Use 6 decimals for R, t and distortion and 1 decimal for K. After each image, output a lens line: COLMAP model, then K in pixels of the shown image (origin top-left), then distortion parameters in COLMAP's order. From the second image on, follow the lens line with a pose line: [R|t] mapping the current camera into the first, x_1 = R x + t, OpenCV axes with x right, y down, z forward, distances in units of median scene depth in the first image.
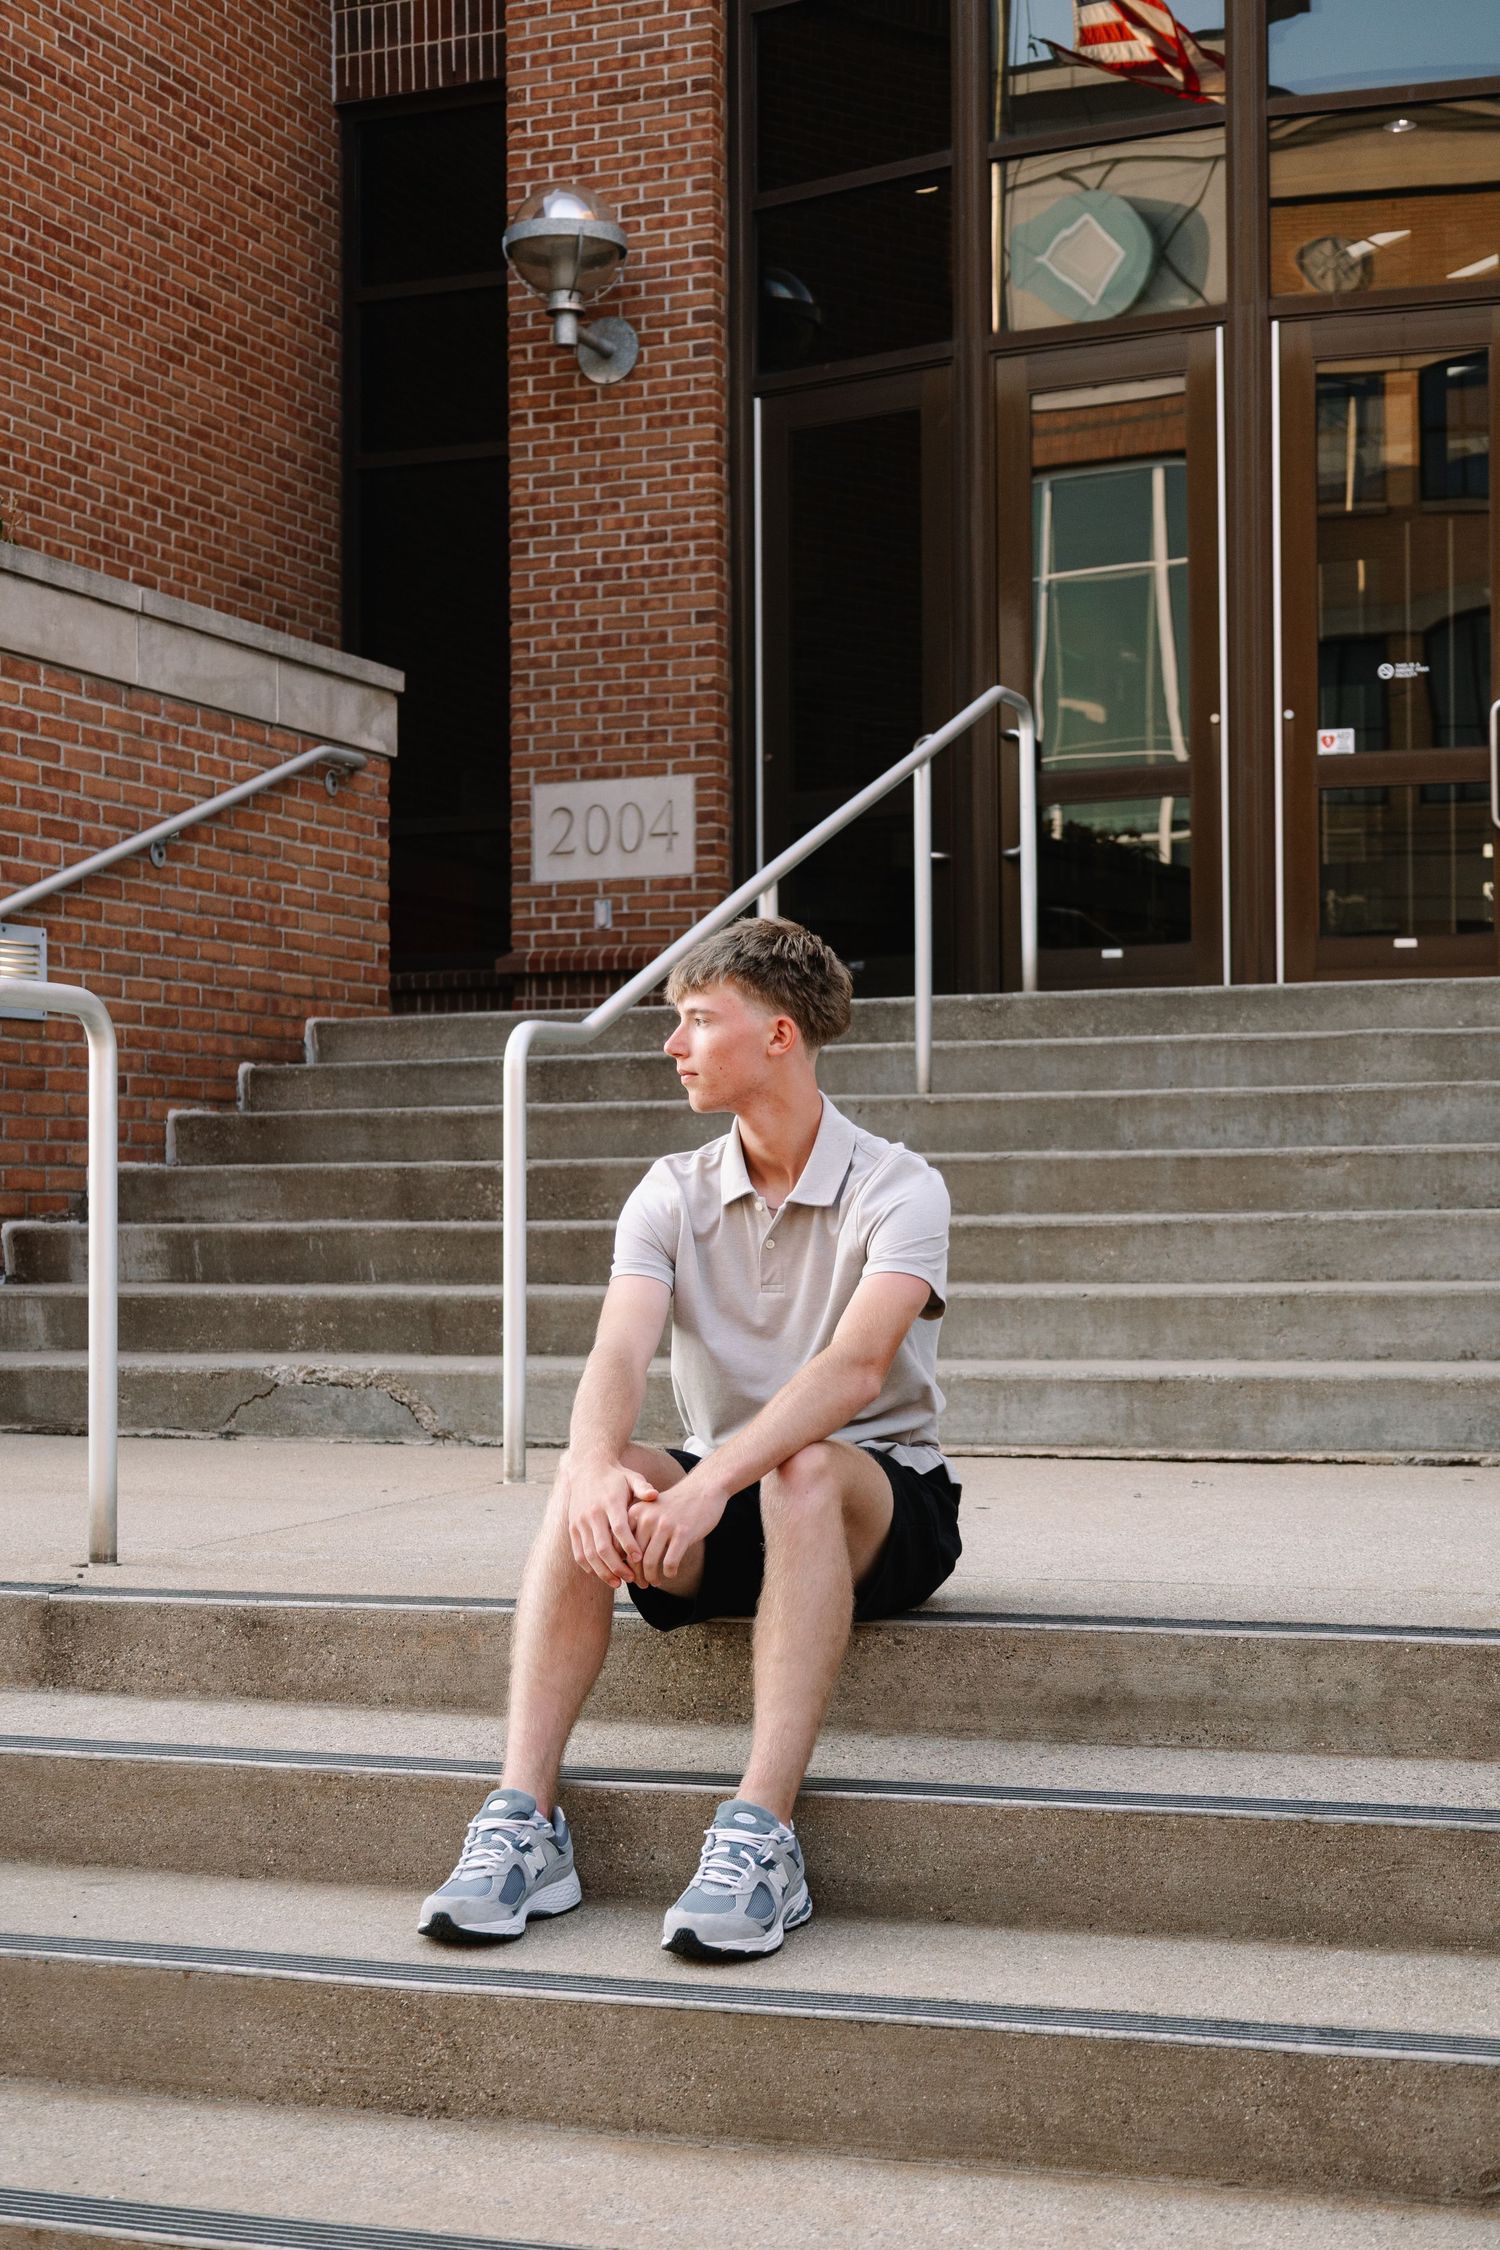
lens RADIAL K [[3226.7, 0, 750.0], [0, 3226.7, 1125.0], [0, 0, 1]] dist [0.007550, 0.069594]
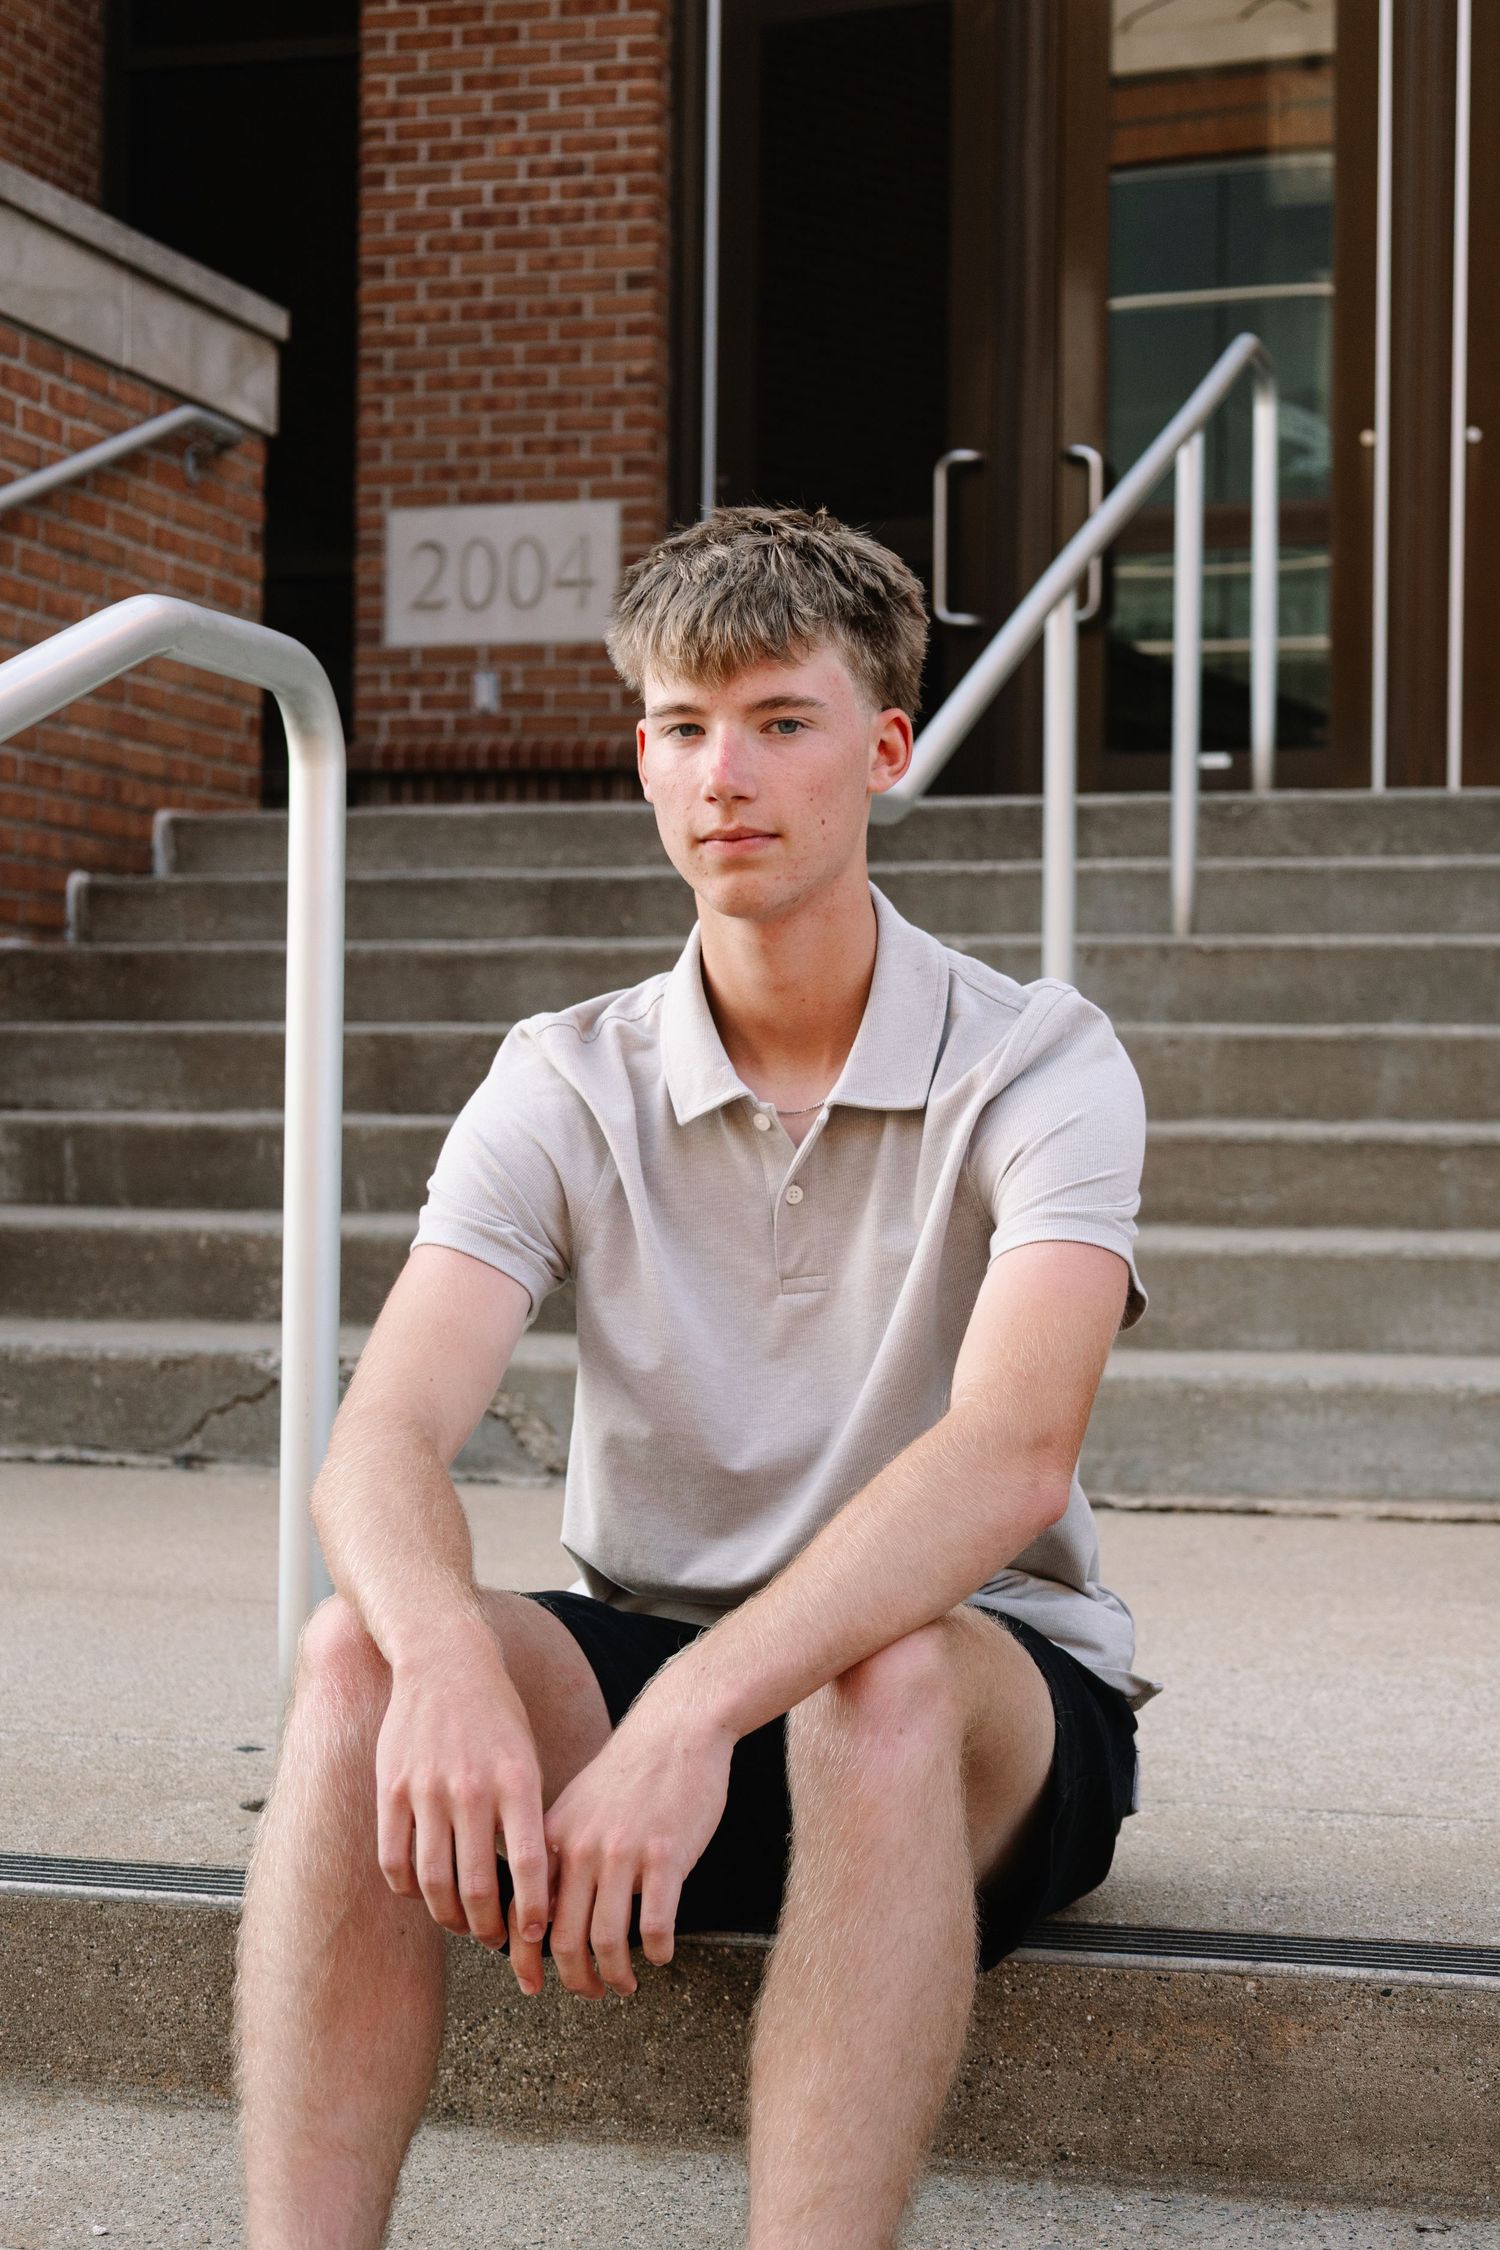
lens RADIAL K [[3802.4, 0, 750.0], [0, 3802.4, 1125.0], [0, 0, 1]] dist [0.019405, 0.000242]
pose [[0.995247, 0.017932, 0.095721, -0.068235], [-0.020939, 0.999315, 0.030498, 0.004405], [-0.095108, -0.032357, 0.994941, 0.148368]]
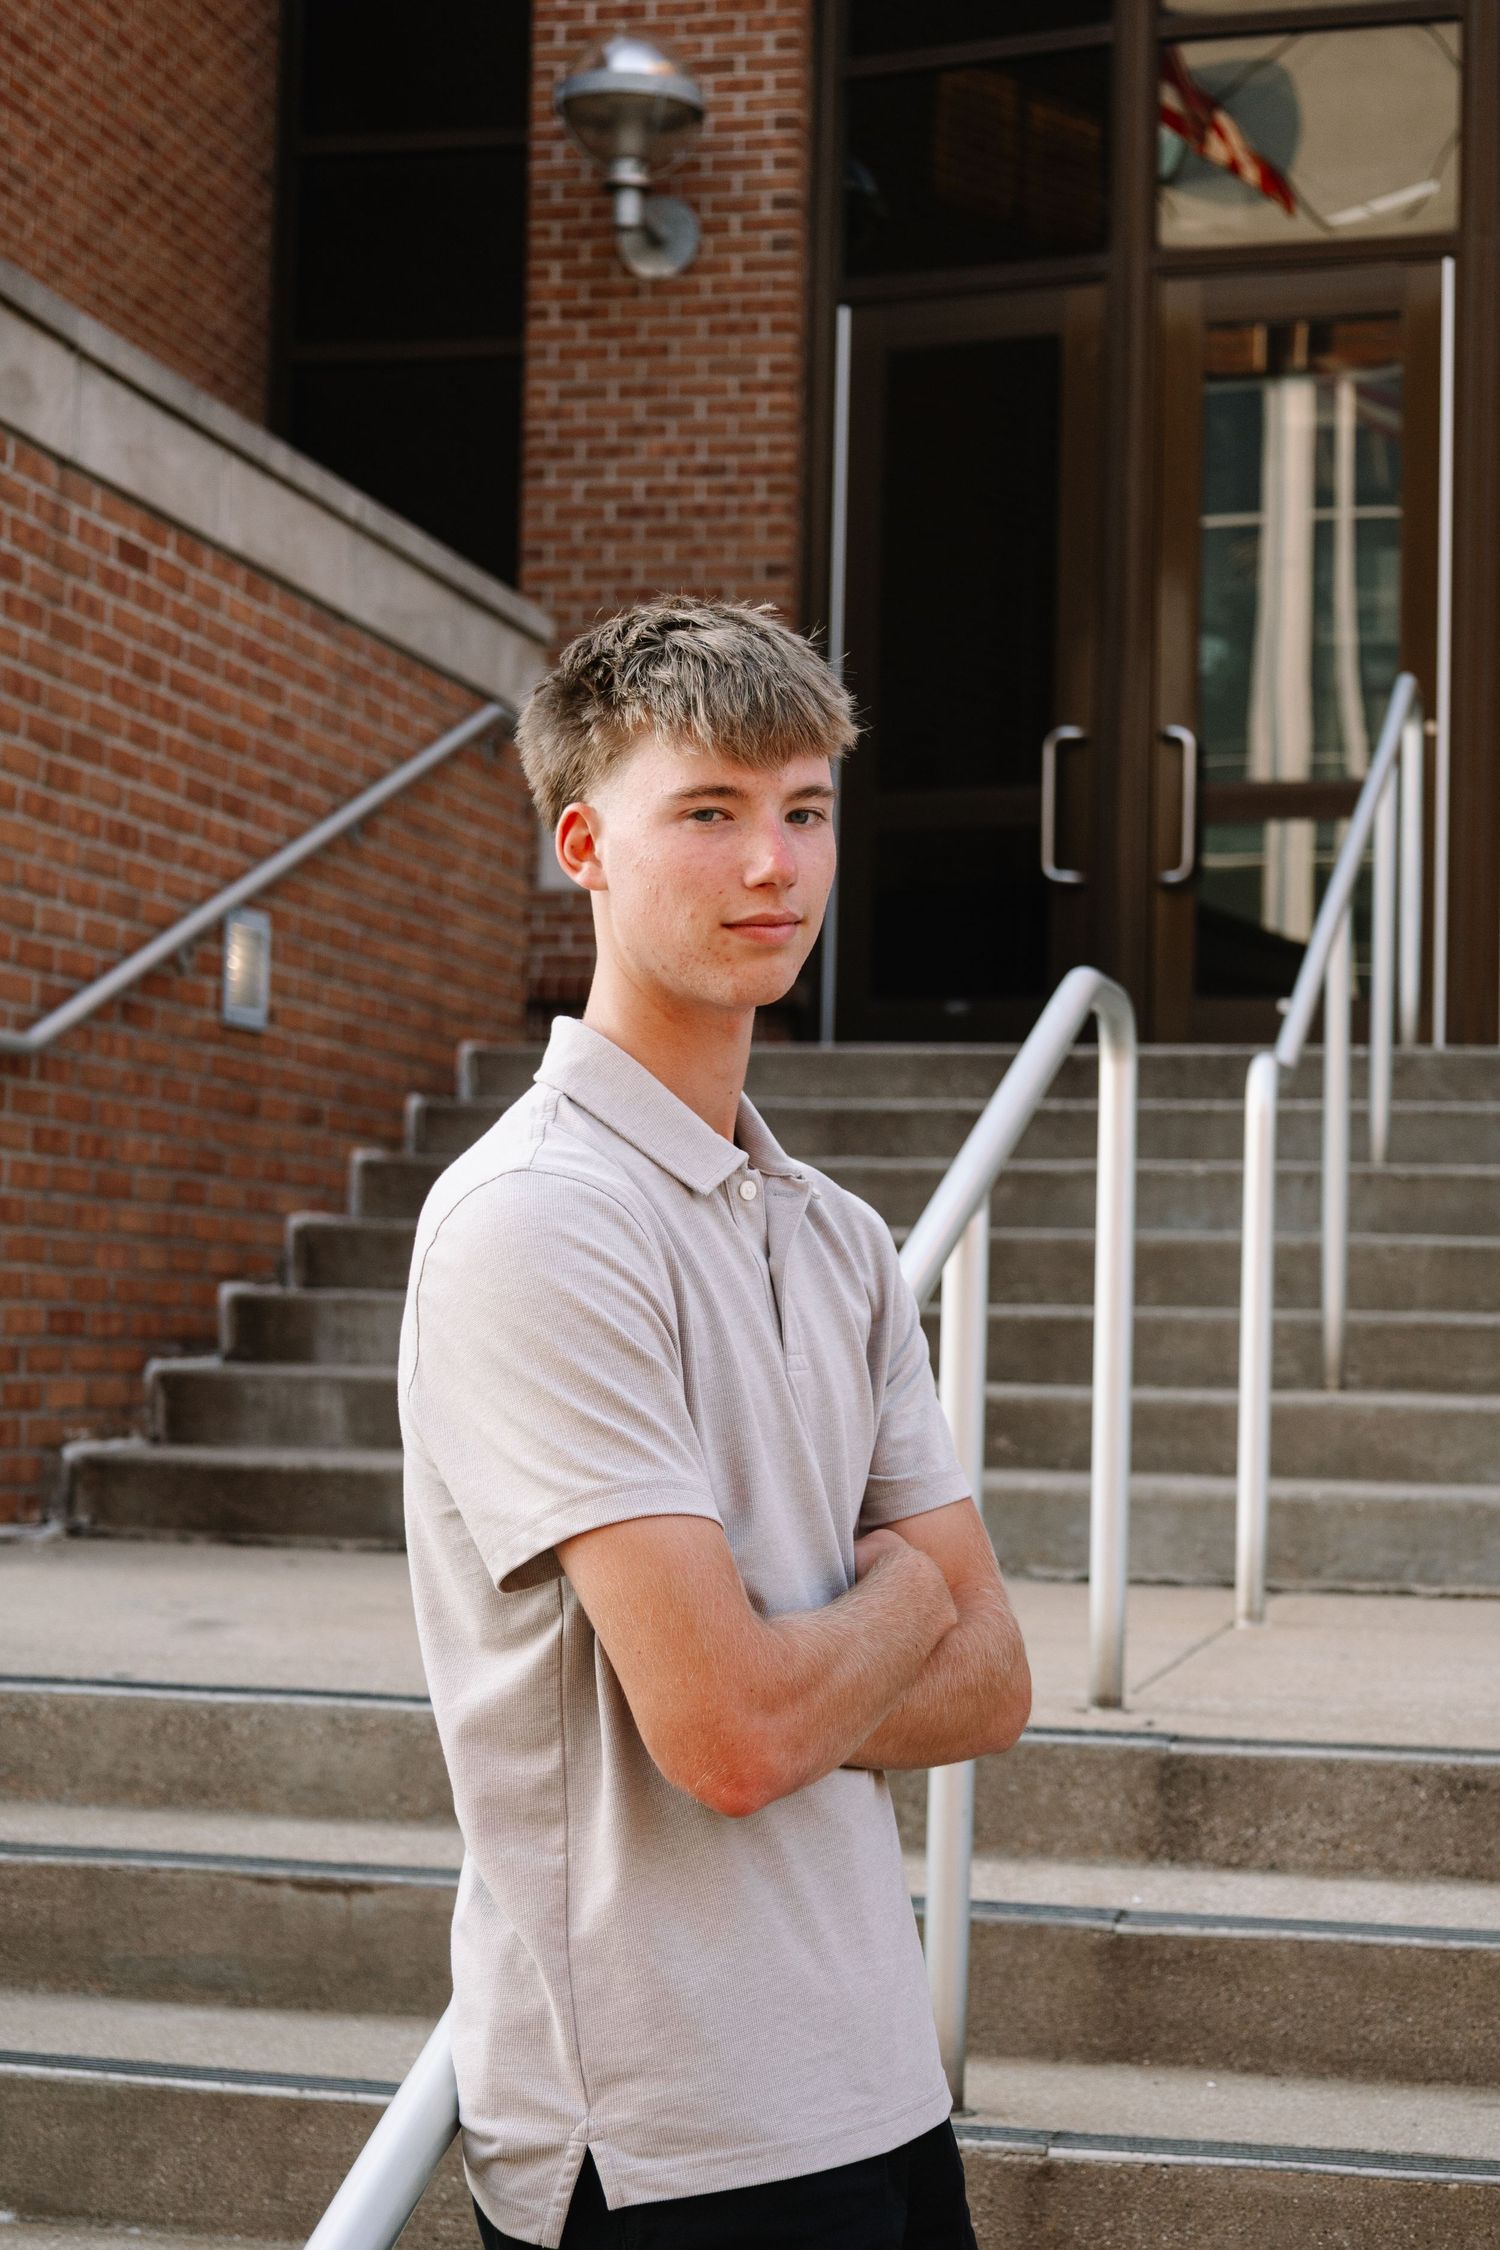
lens RADIAL K [[3979.4, 0, 750.0], [0, 3979.4, 1125.0], [0, 0, 1]] dist [0.014828, -0.063424]
pose [[0.989996, 0.039016, 0.135596, -0.153105], [-0.035951, 0.999041, -0.024980, 0.006956], [-0.136440, 0.019855, 0.990449, 0.012972]]
